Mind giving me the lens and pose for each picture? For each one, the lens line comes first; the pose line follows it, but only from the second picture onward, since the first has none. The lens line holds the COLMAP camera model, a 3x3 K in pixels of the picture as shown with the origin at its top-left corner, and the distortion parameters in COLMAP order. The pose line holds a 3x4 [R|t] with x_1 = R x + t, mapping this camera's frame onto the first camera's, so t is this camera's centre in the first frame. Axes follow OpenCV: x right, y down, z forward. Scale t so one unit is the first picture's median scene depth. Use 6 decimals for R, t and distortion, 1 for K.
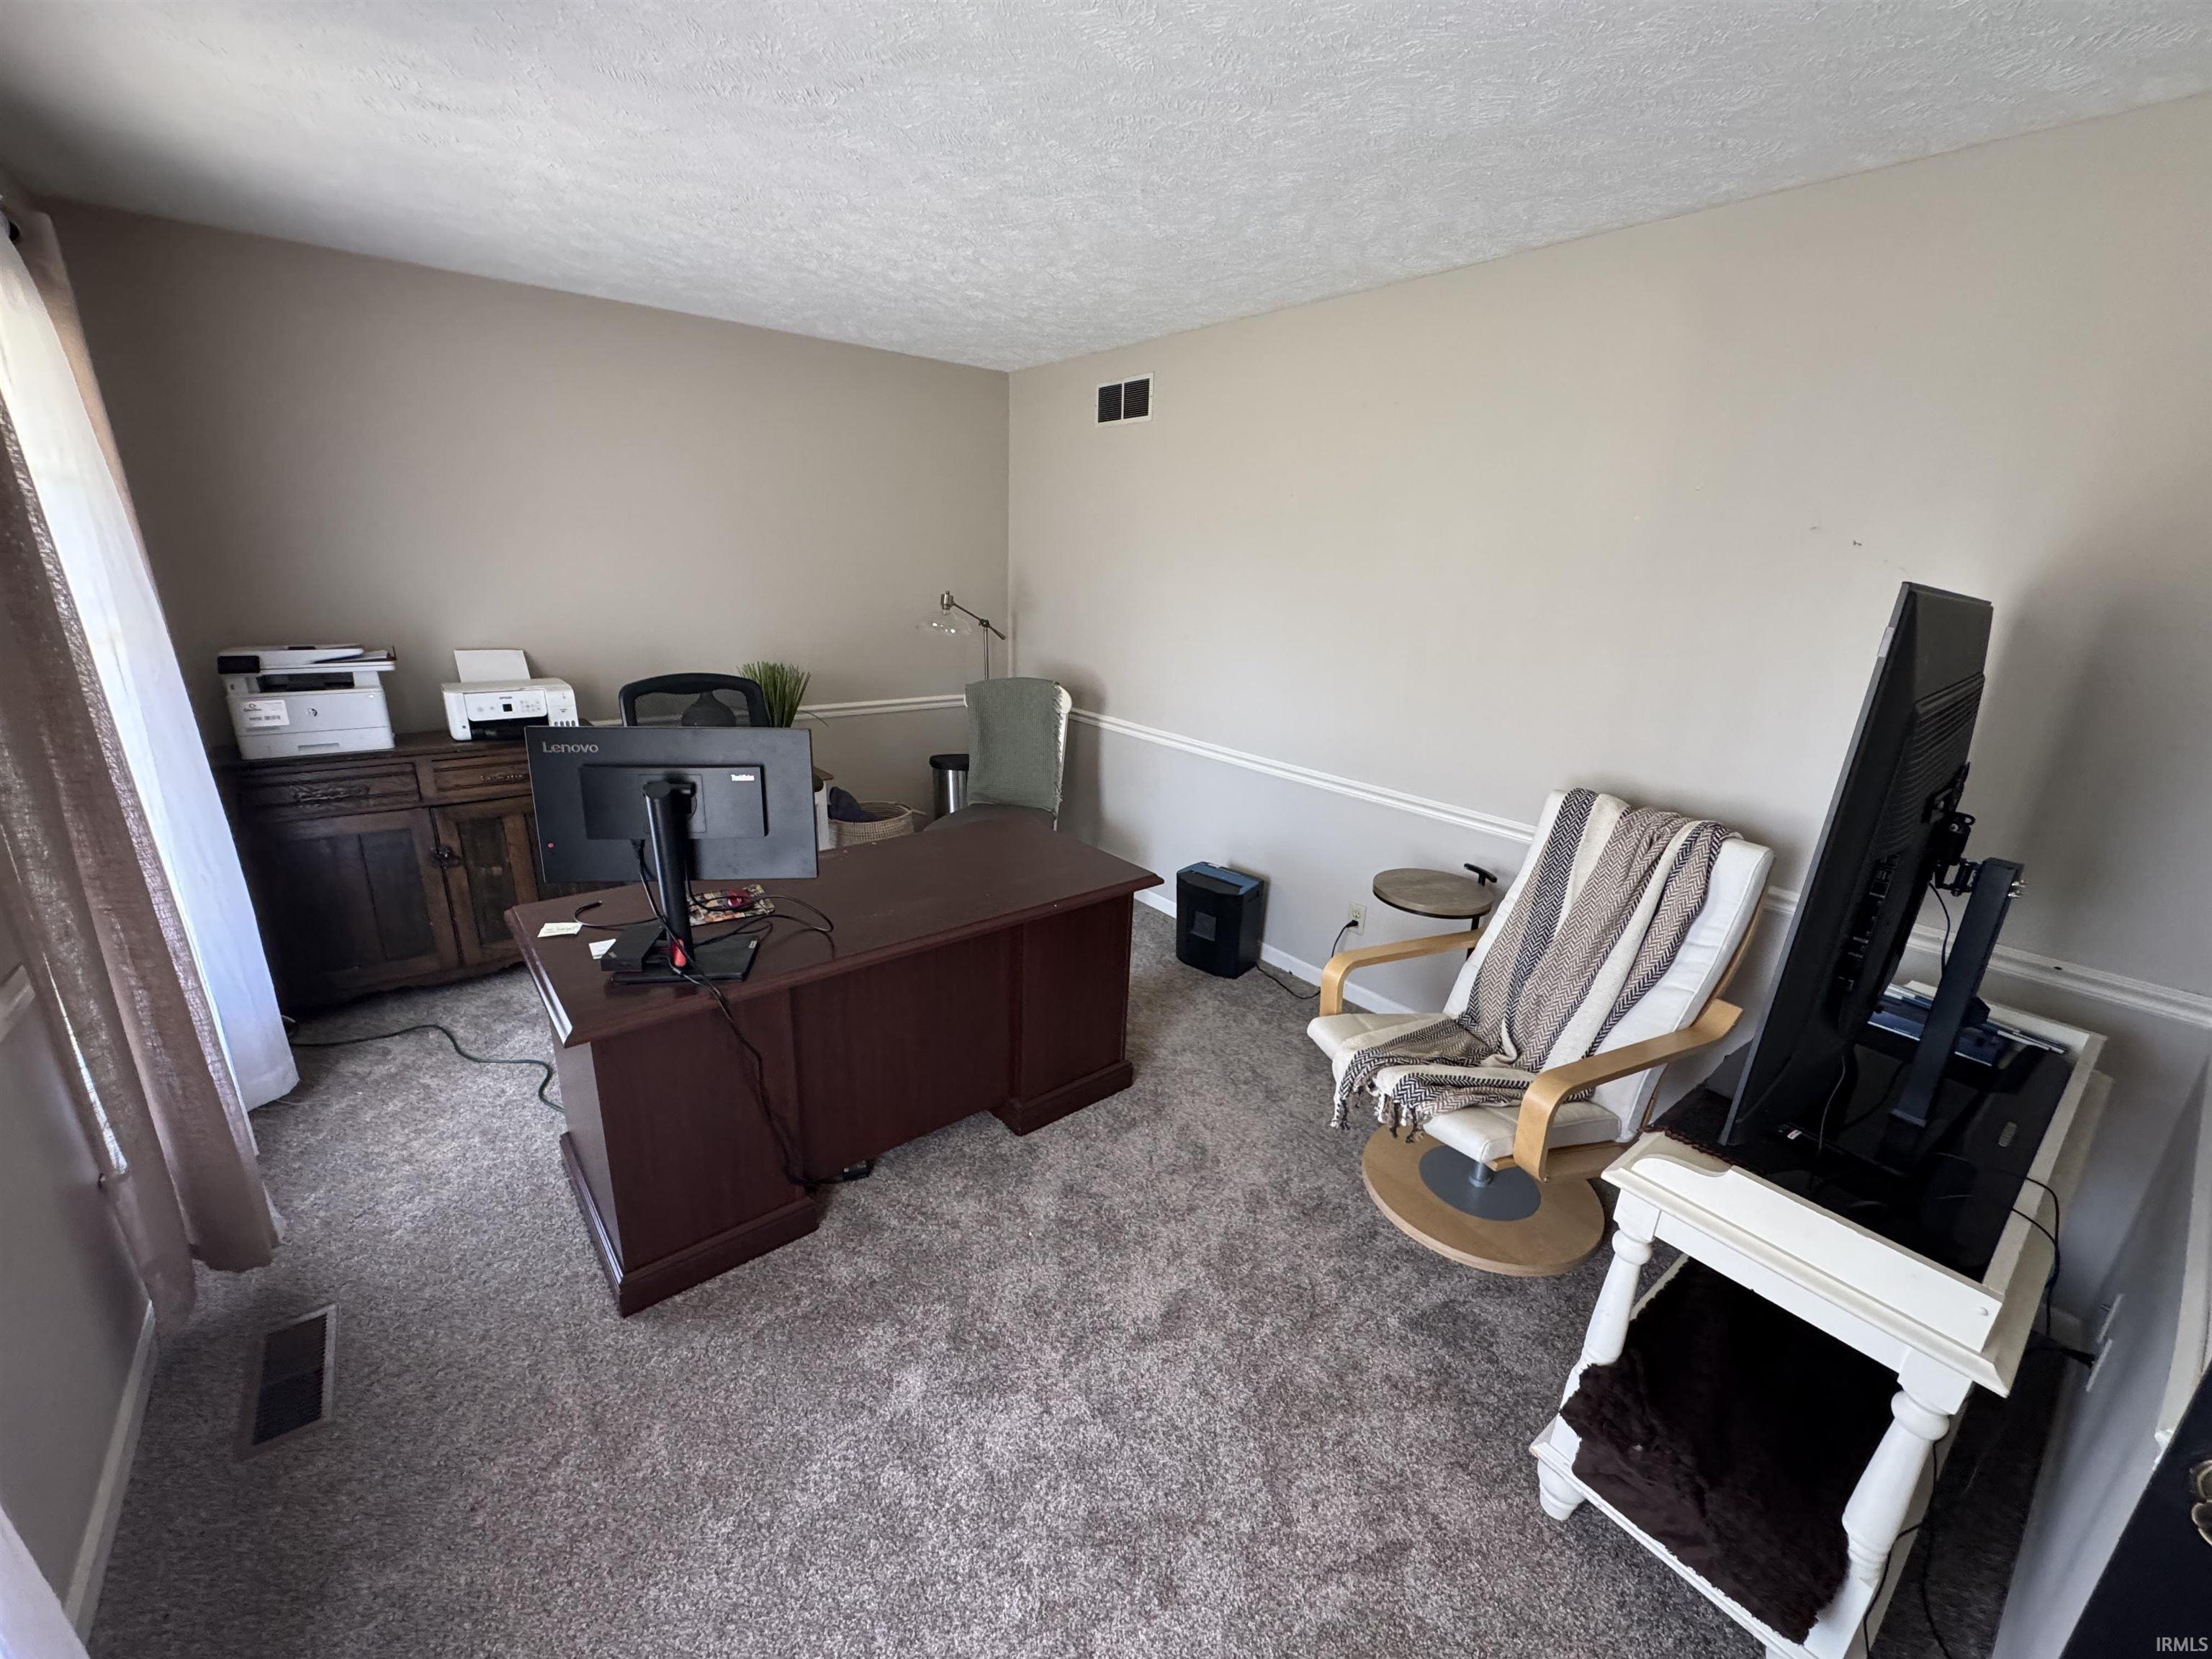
lens RADIAL K [[882.3, 0, 1106.0], [0, 882.3, 829.5], [0, 0, 1]] dist [-0.000504, 0.000106]
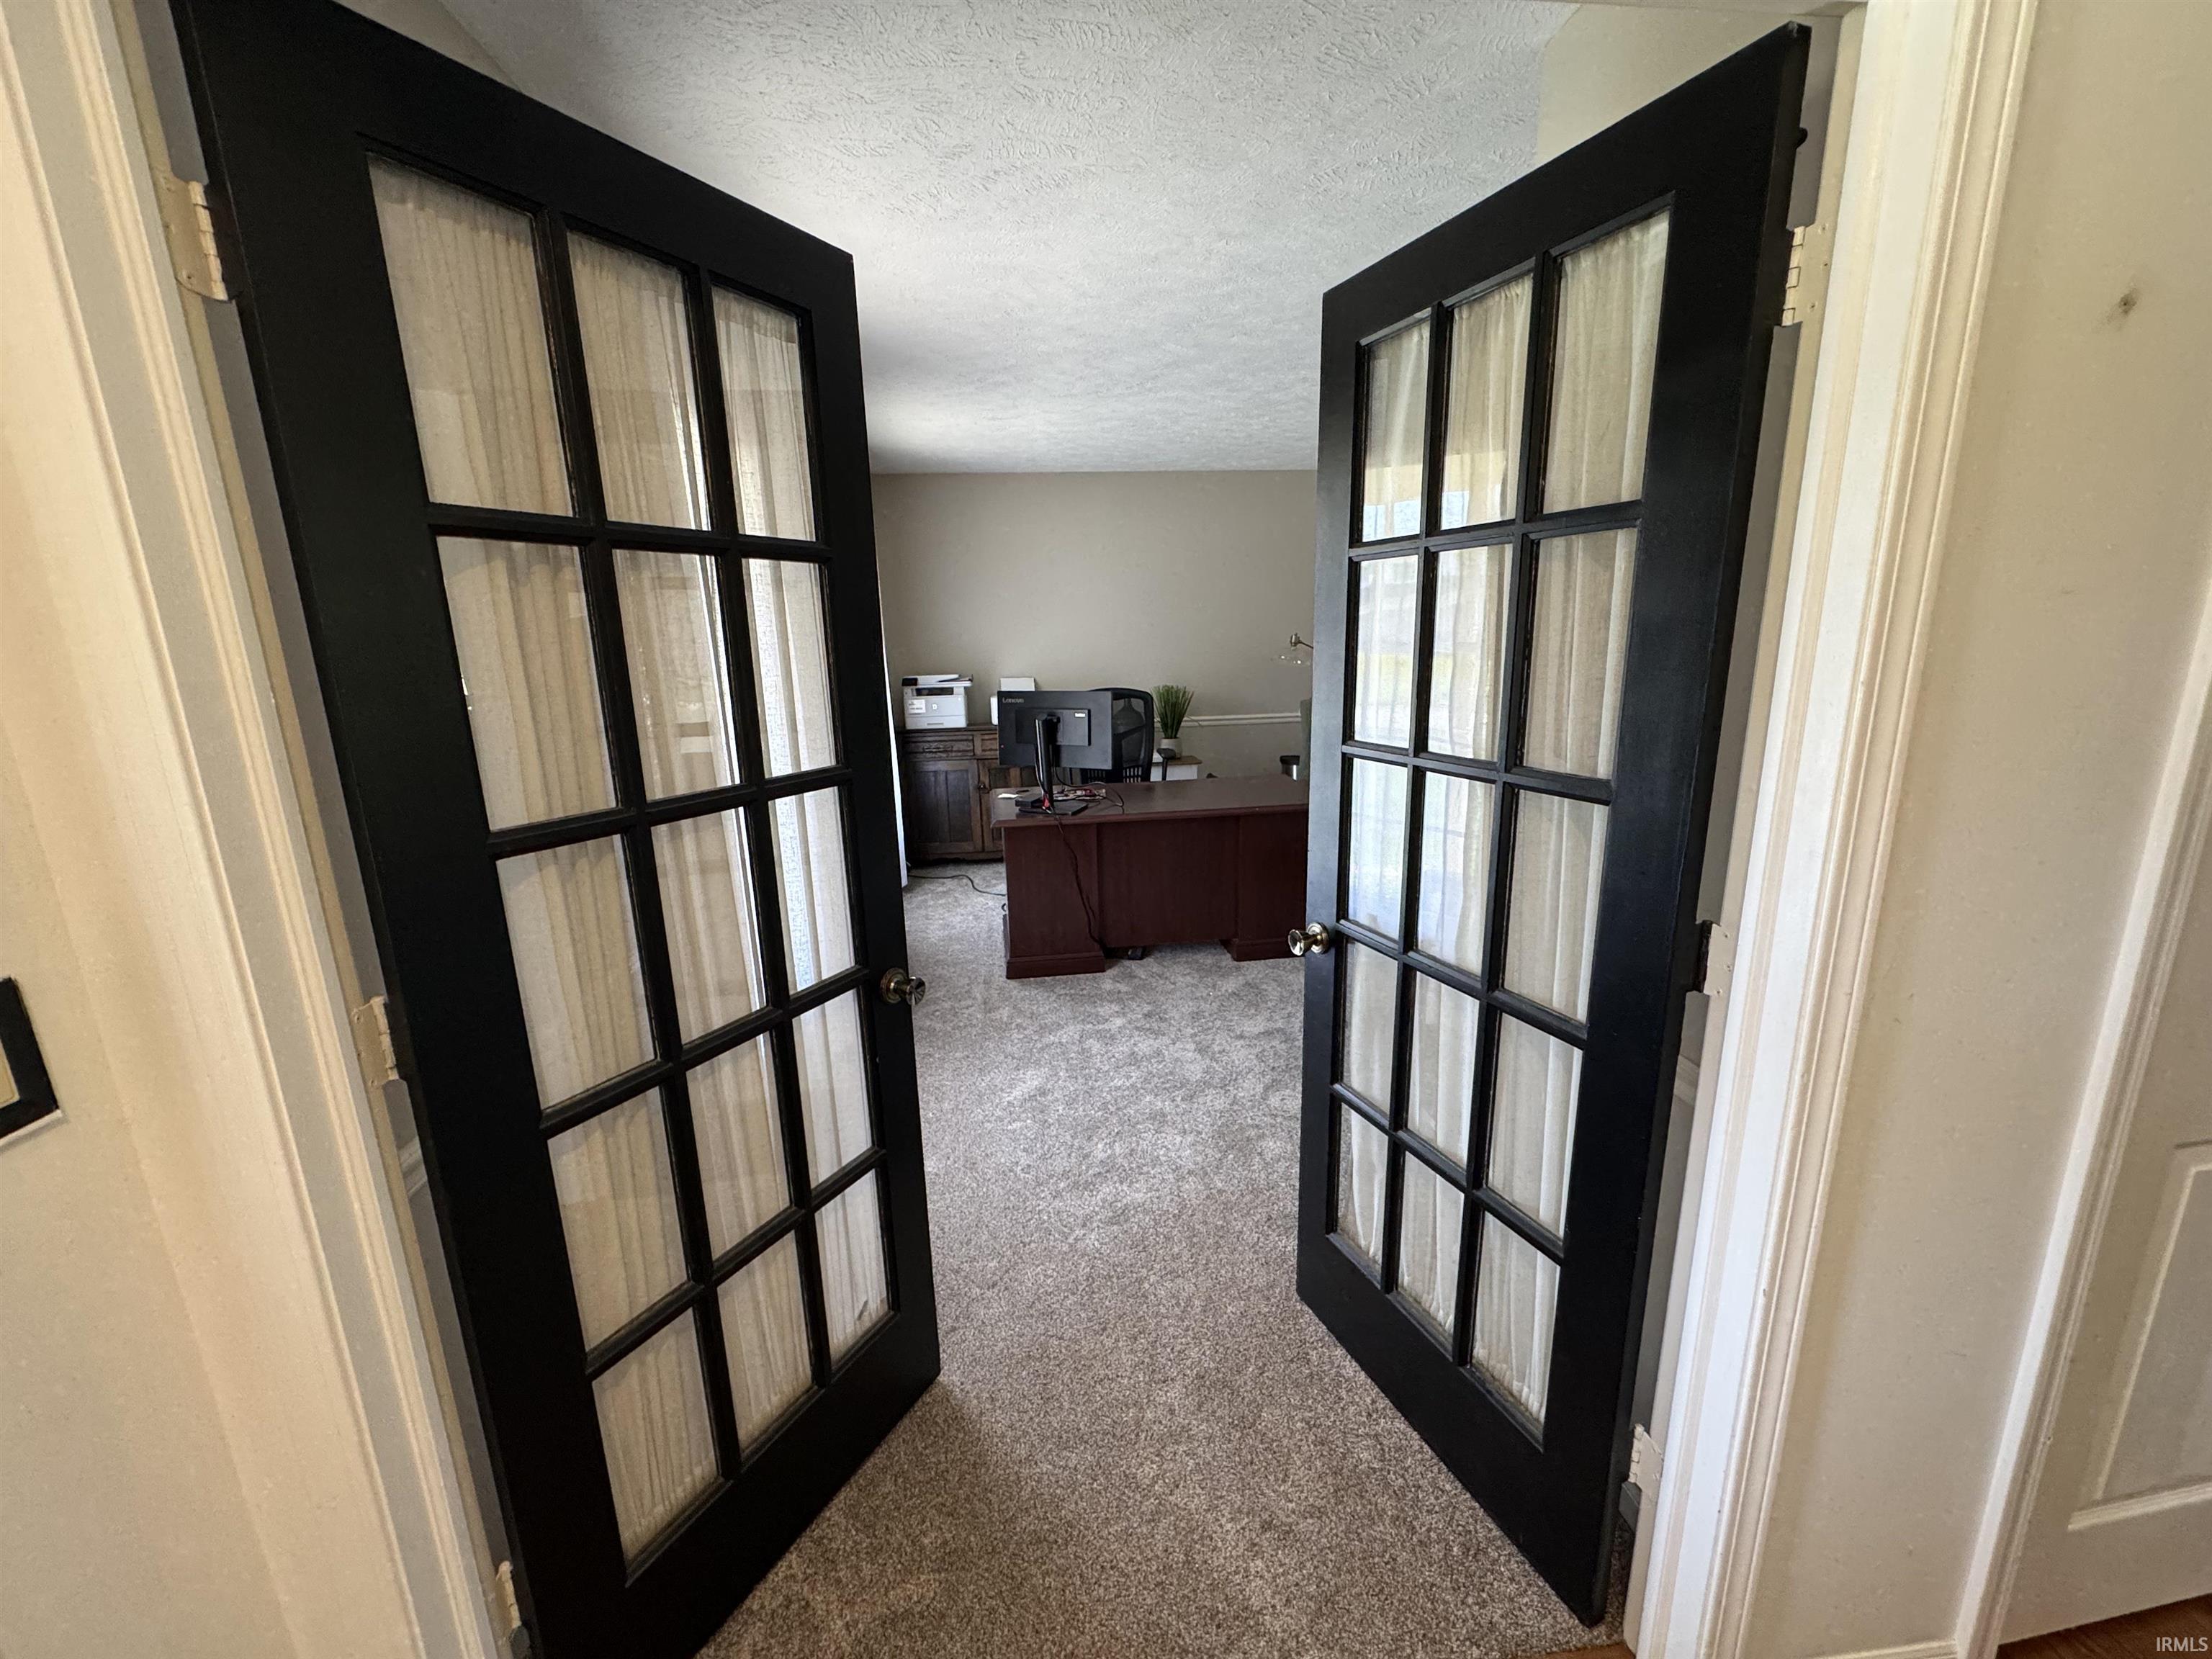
lens RADIAL K [[882.3, 0, 1106.0], [0, 882.3, 829.5], [0, 0, 1]] dist [-0.000504, 0.000106]
pose [[0.846306, 0.065193, -0.528693, 0.540728], [-0.103979, 0.993609, -0.043923, 0.212834], [0.522451, 0.092145, 0.847676, -0.494831]]
